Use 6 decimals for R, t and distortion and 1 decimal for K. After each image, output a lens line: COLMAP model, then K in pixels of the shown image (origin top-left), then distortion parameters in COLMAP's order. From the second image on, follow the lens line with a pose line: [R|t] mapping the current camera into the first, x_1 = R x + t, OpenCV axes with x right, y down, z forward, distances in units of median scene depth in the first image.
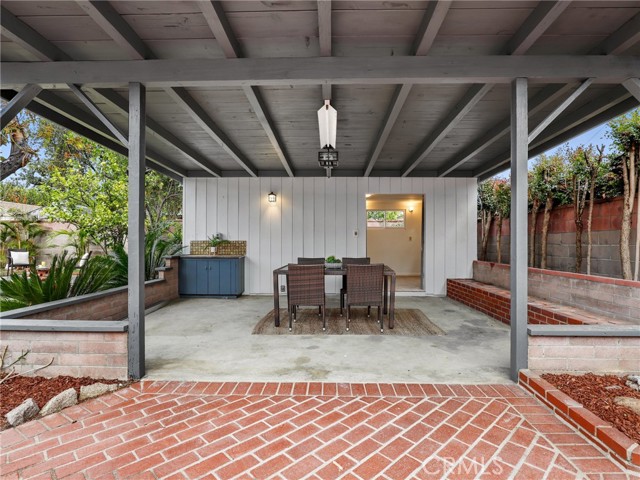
lens RADIAL K [[332.8, 0, 321.3], [0, 332.8, 244.7], [0, 0, 1]] dist [-0.014709, 0.002422]
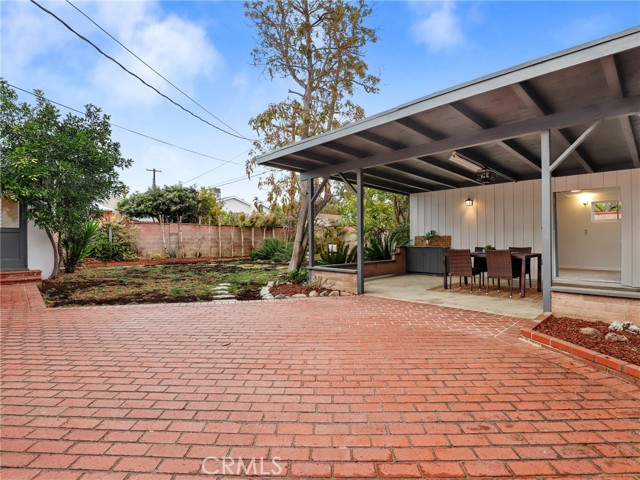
lens RADIAL K [[332.8, 0, 320.2], [0, 332.8, 240.4], [0, 0, 1]] dist [-0.014709, 0.002422]
pose [[0.699664, -0.007836, -0.714429, 0.381090], [0.006813, 0.999968, -0.004295, 0.010749], [0.714440, -0.001862, 0.699694, -0.352723]]
